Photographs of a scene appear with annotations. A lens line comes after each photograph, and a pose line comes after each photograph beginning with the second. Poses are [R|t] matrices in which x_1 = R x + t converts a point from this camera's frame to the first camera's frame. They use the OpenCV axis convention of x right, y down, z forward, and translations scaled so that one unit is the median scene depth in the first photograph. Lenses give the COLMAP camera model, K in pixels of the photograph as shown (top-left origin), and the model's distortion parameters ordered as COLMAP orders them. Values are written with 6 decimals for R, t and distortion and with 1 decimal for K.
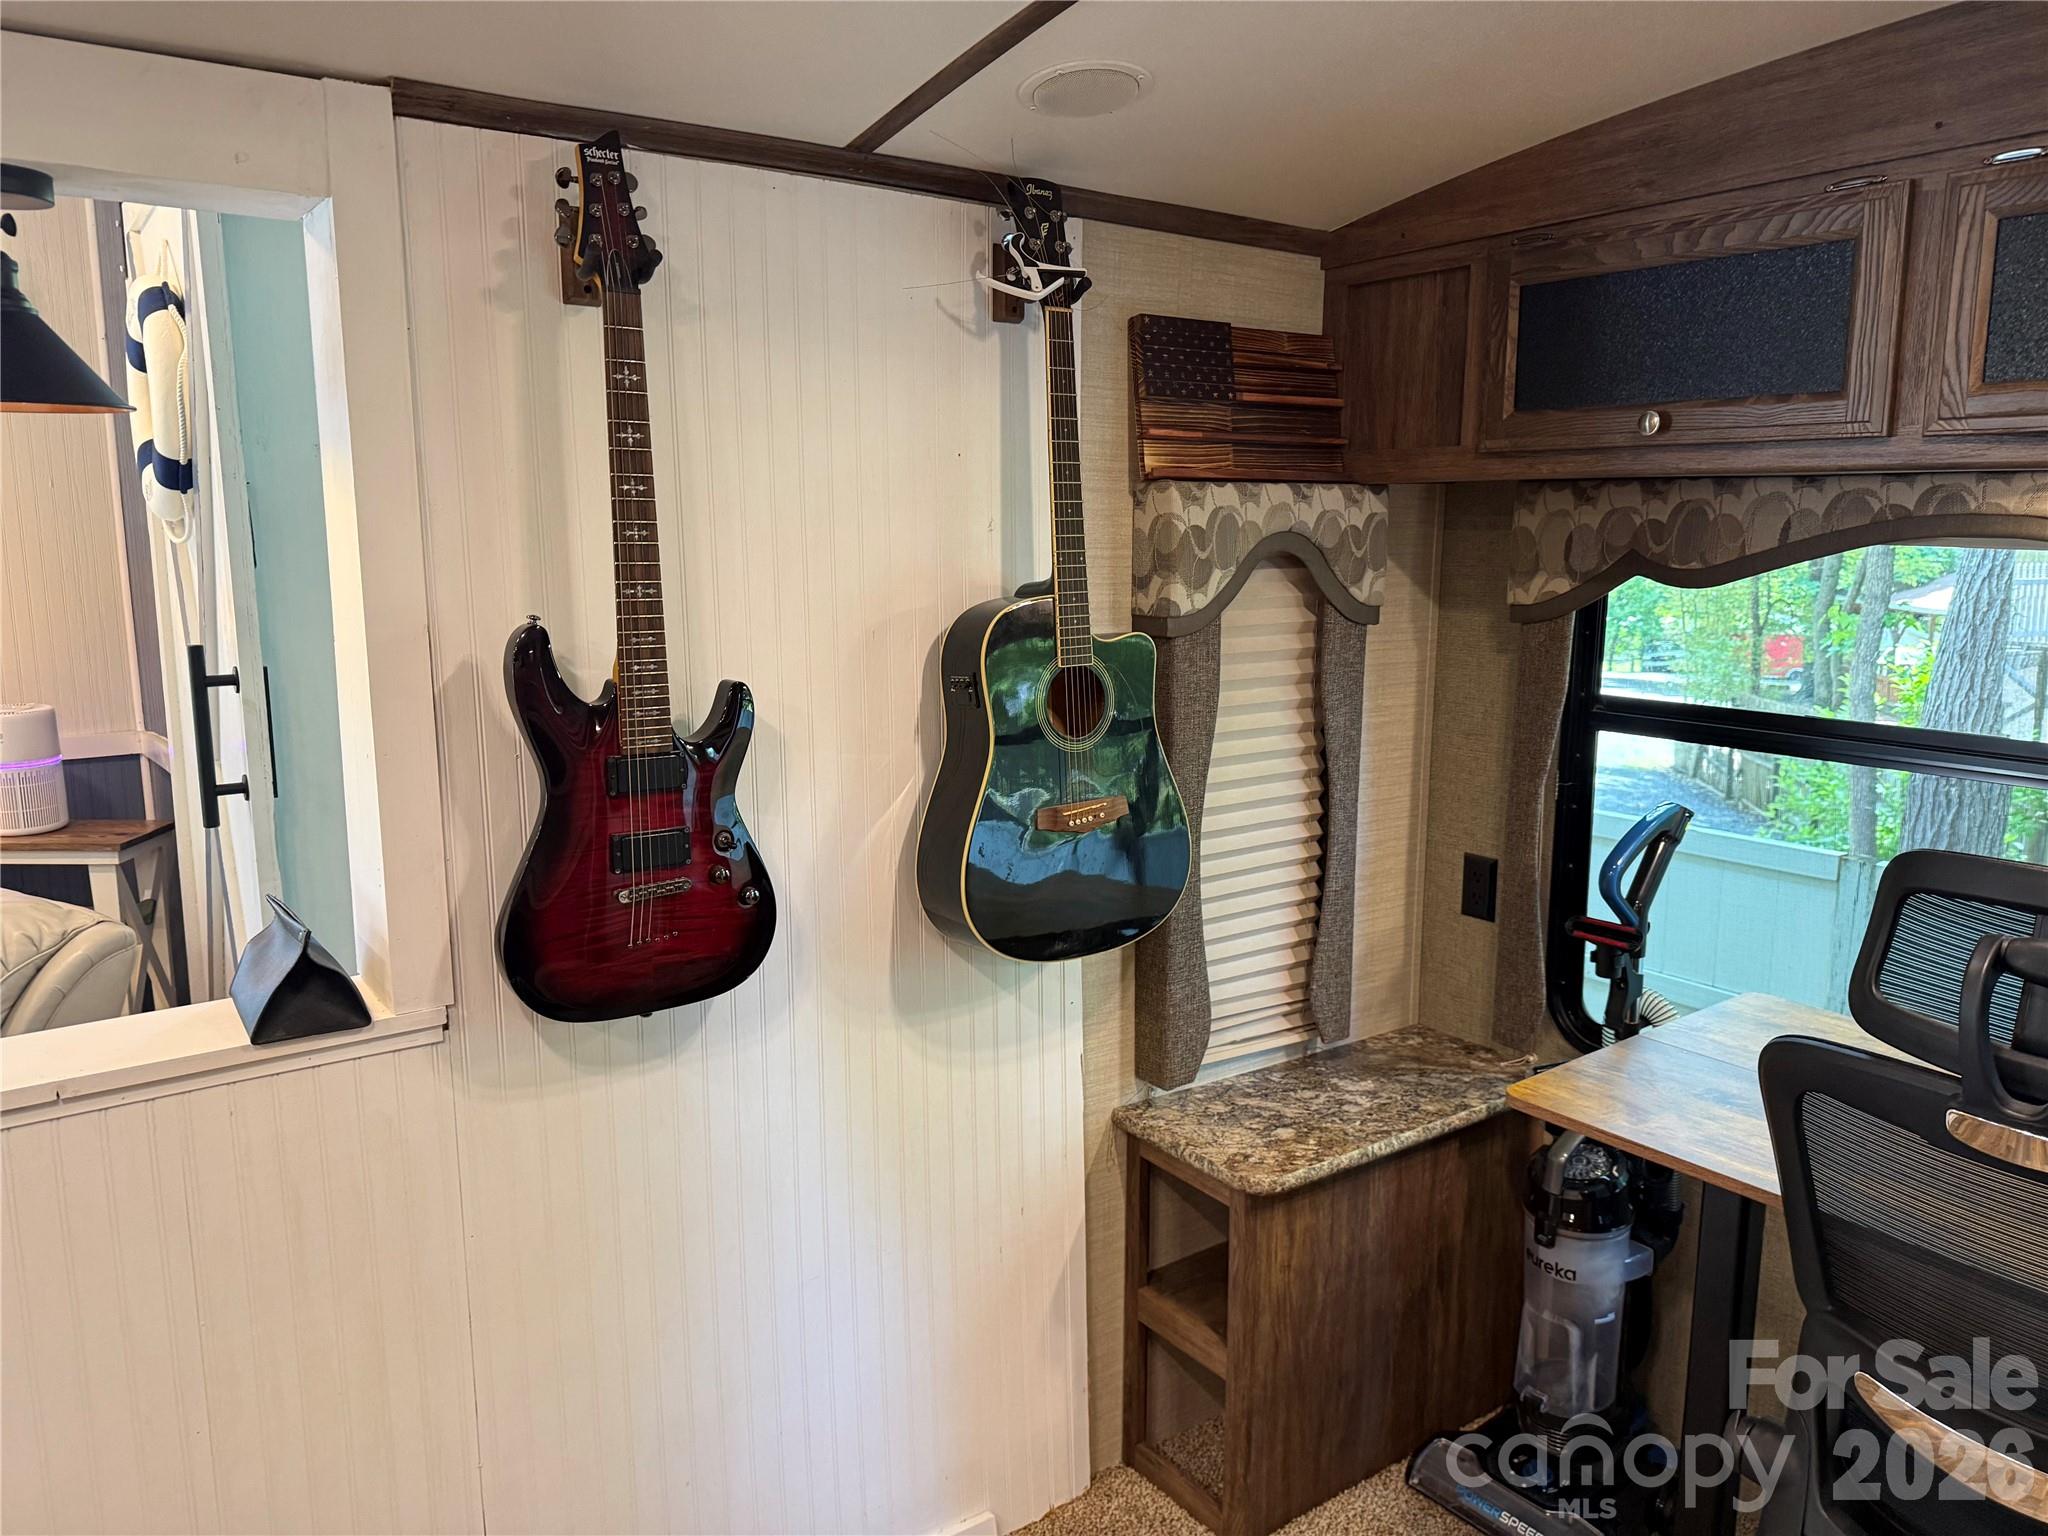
lens RADIAL K [[1443.3, 0, 1028.2], [0, 1443.3, 753.7], [0, 0, 1]] dist [0.058722, -0.070622]
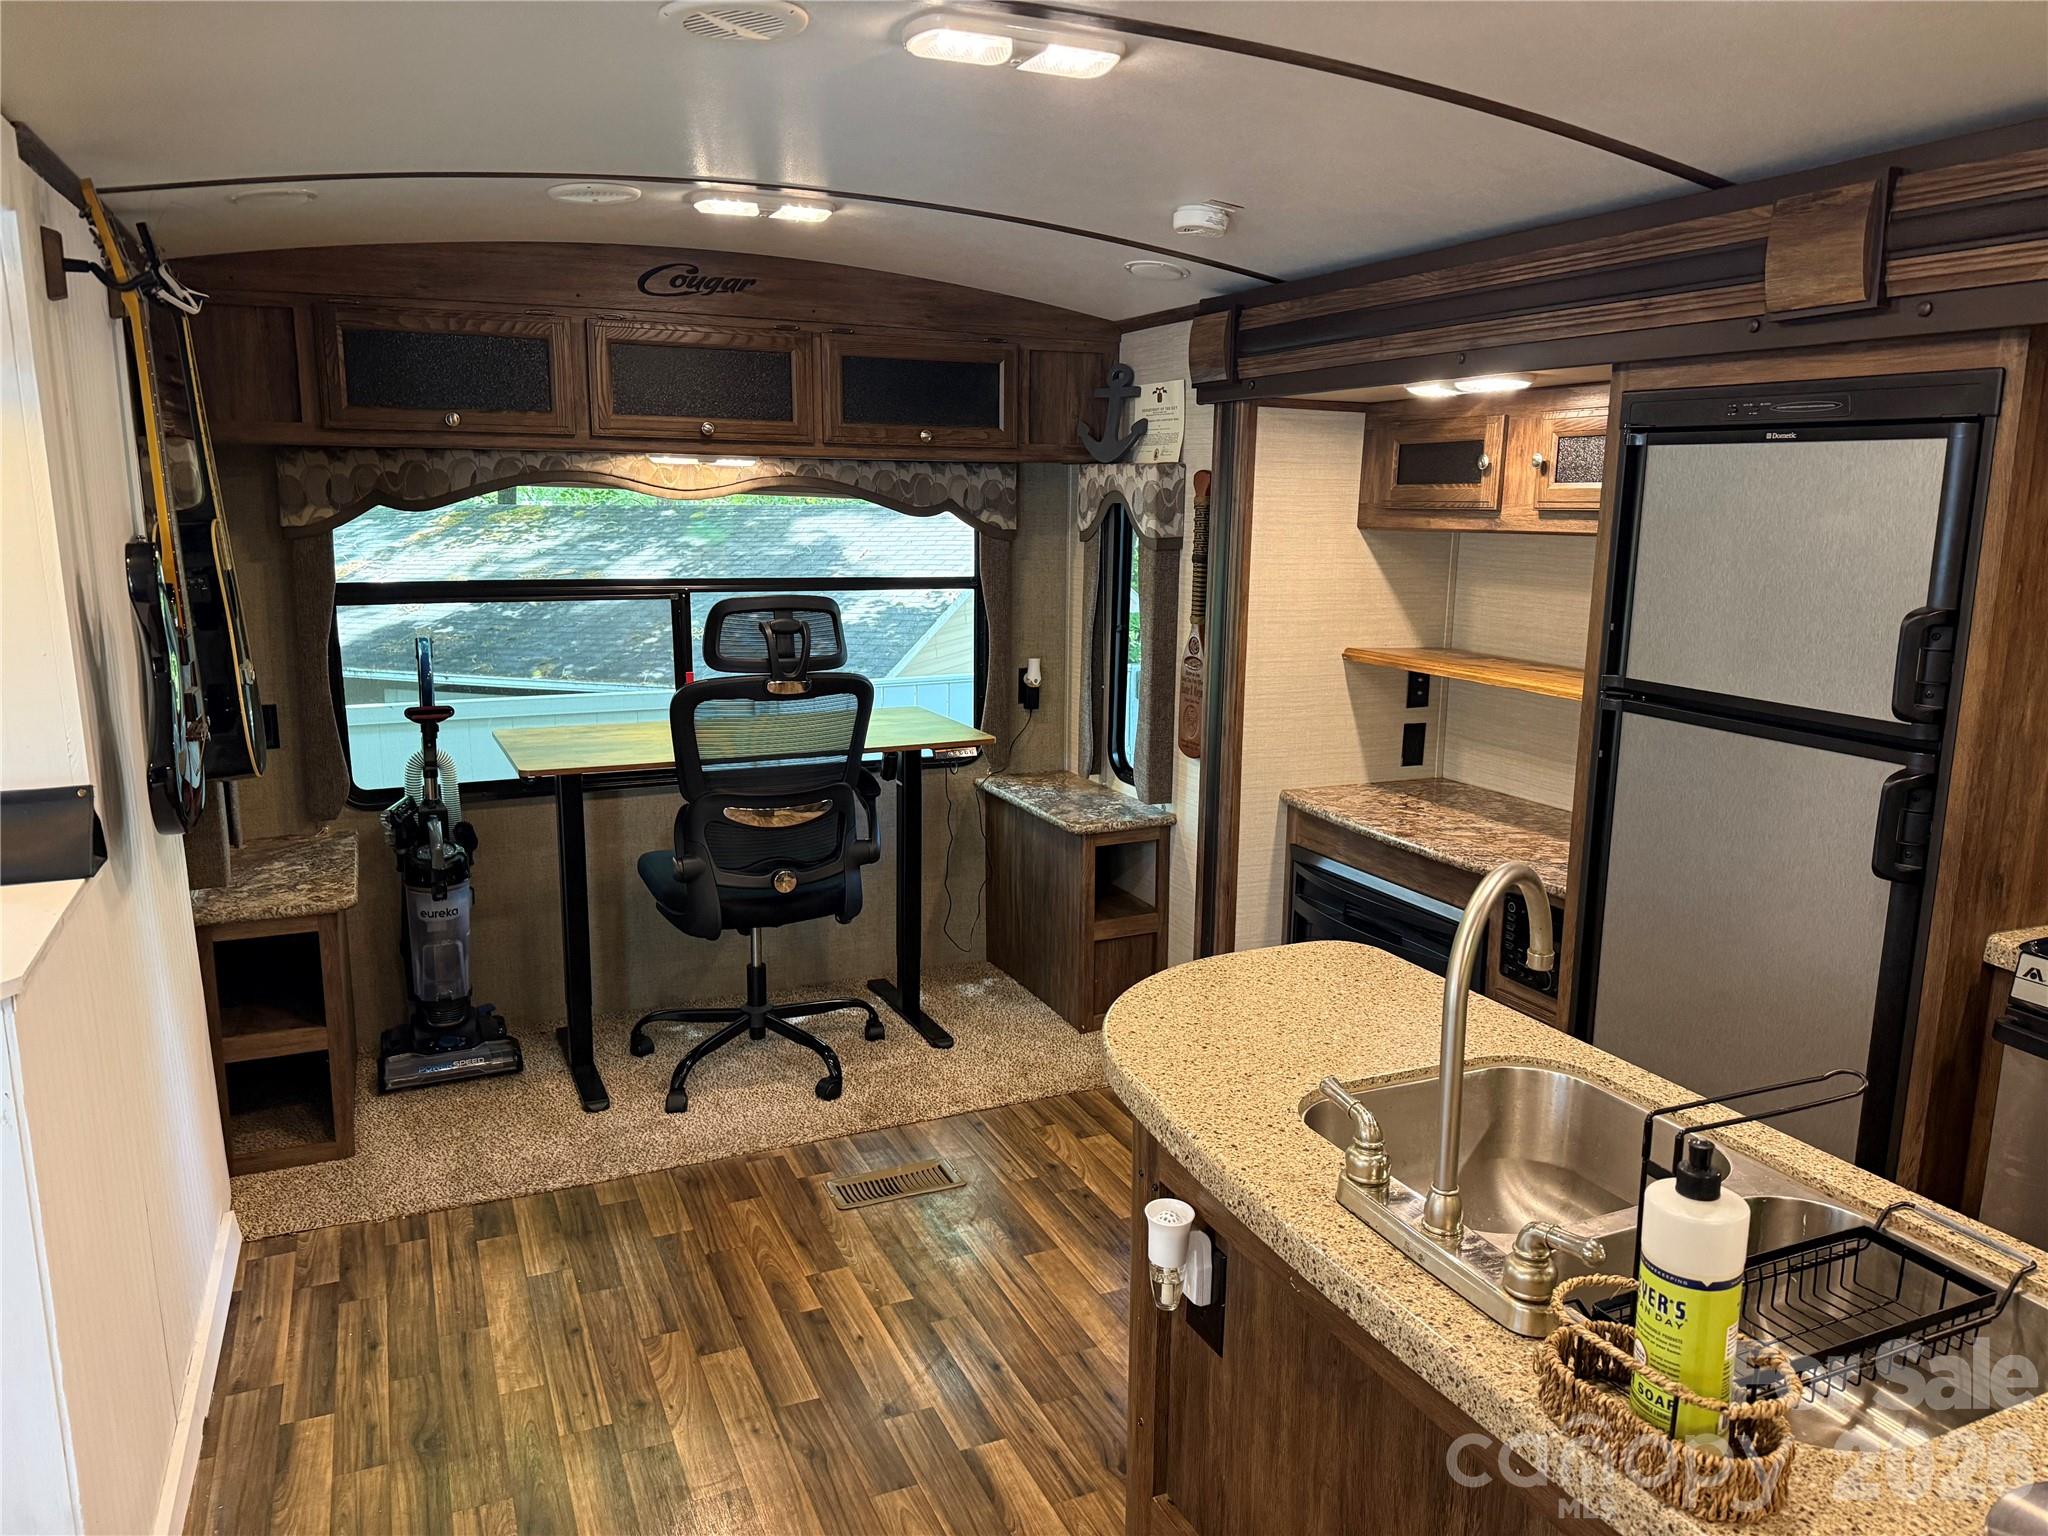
lens RADIAL K [[1443.3, 0, 1041.8], [0, 1443.3, 763.5], [0, 0, 1]] dist [0.058722, -0.070622]
pose [[0.202712, -0.186460, 0.961322, -1.191211], [0.154540, 0.975493, 0.156621, 0.024304], [-0.966967, 0.116814, 0.226560, -0.087126]]
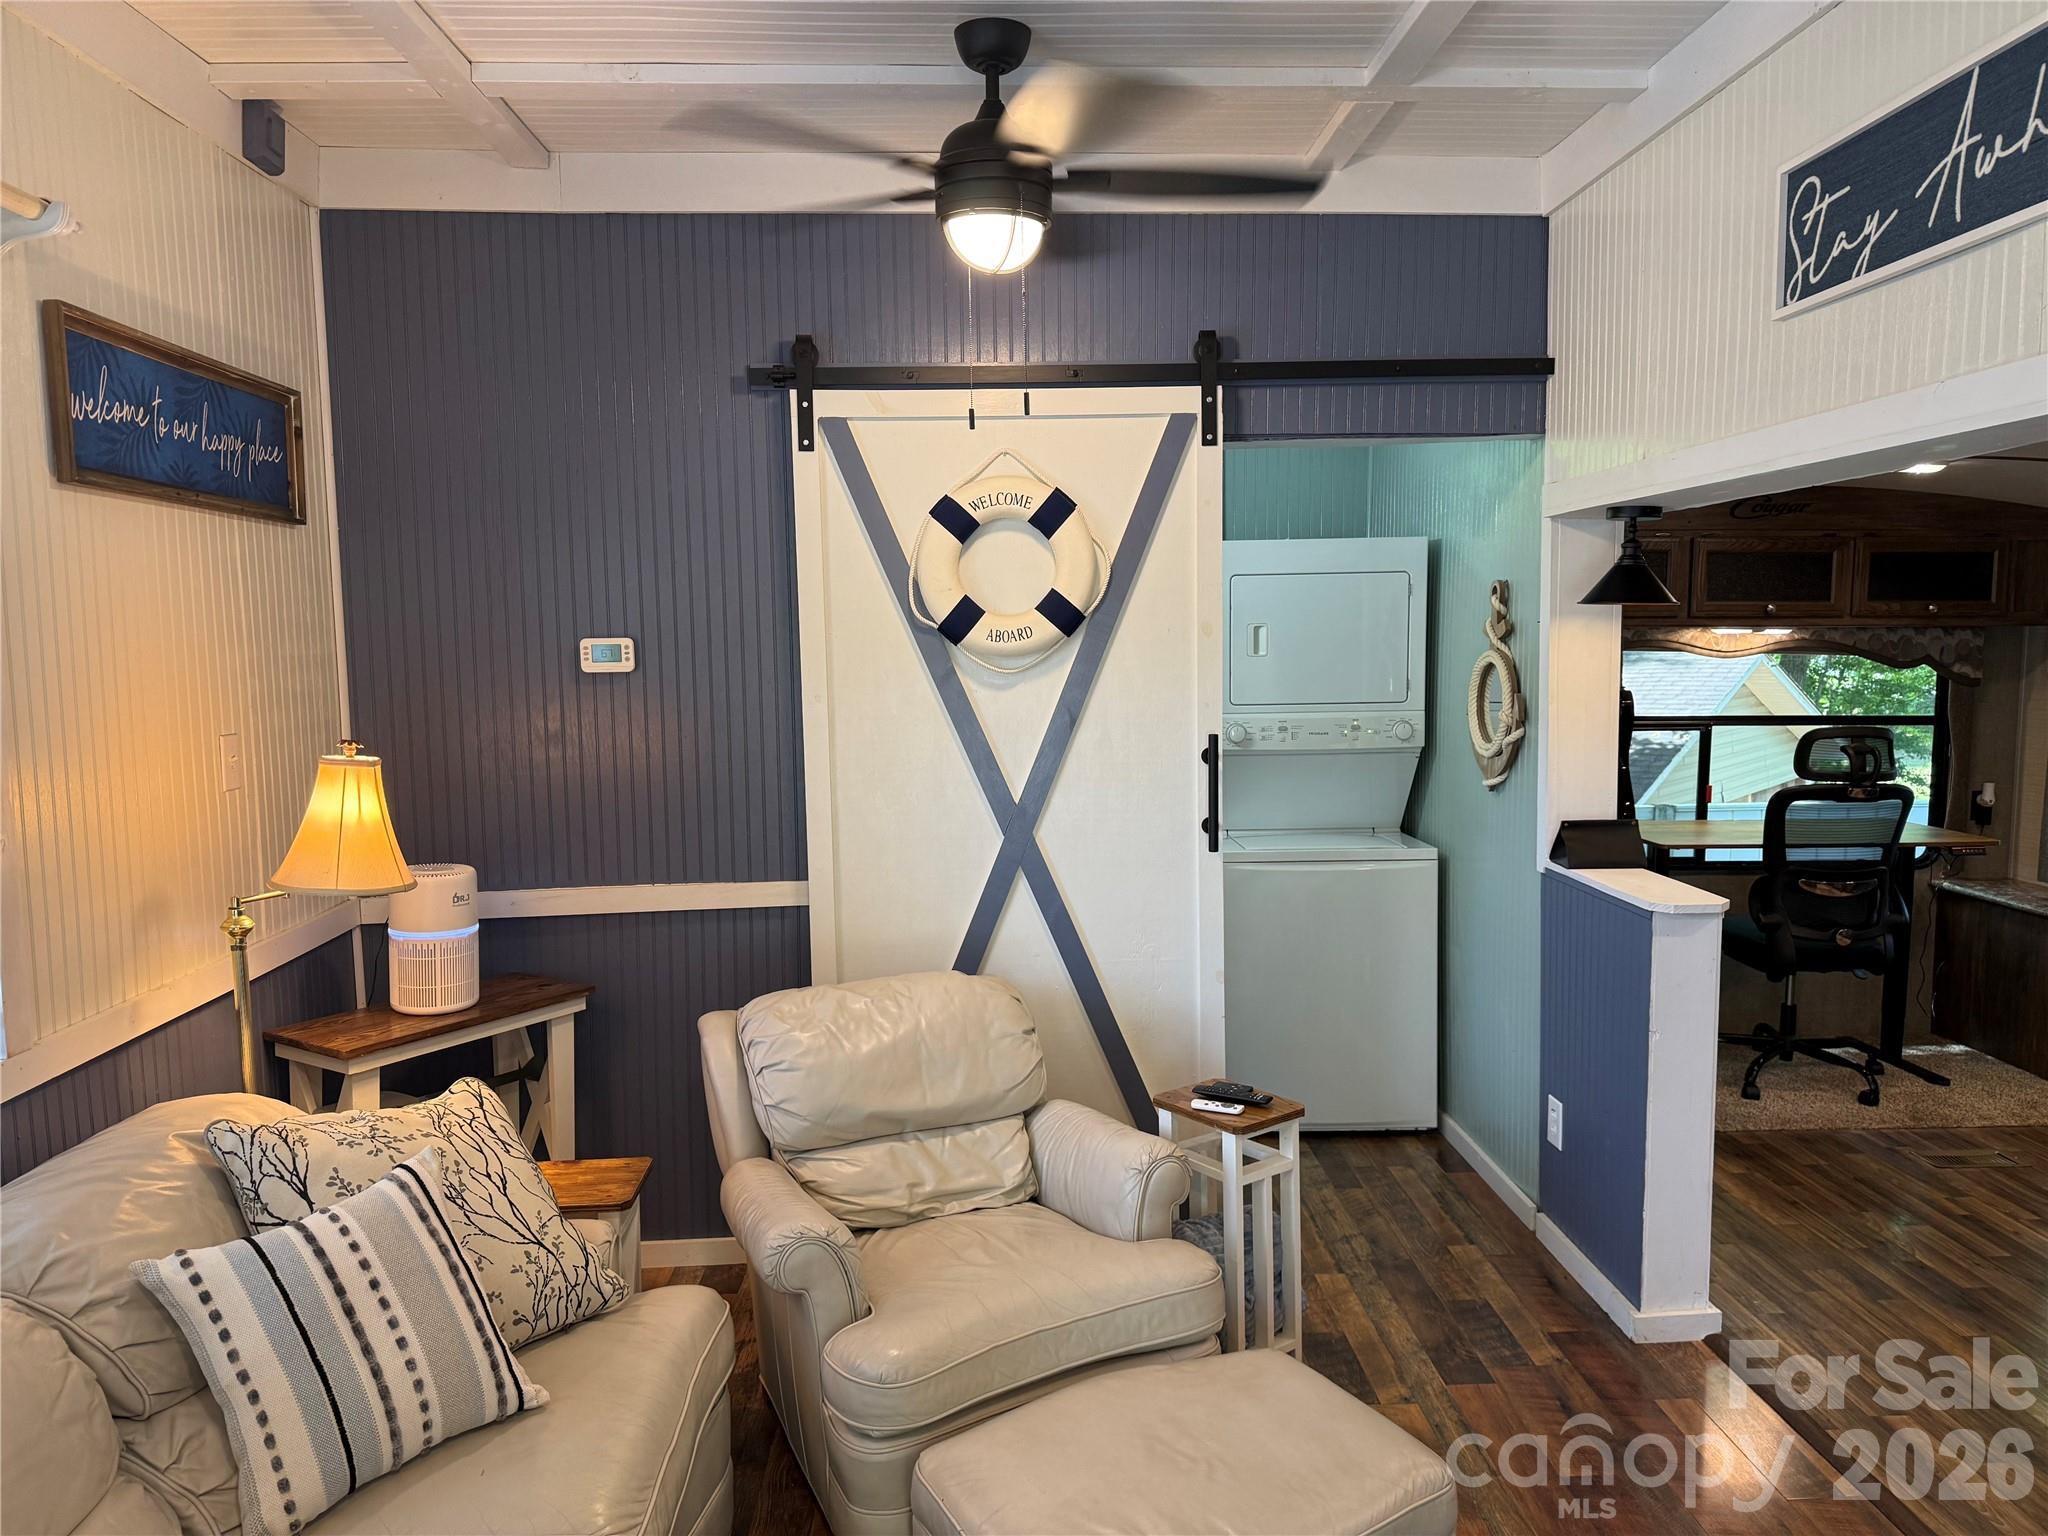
lens RADIAL K [[1443.3, 0, 1024.7], [0, 1443.3, 764.9], [0, 0, 1]] dist [0.058722, -0.070622]
pose [[0.568484, -0.084852, 0.818307, -2.296718], [0.145117, 0.989413, 0.001780, -0.088566], [-0.809795, 0.117739, 0.574779, 0.301648]]
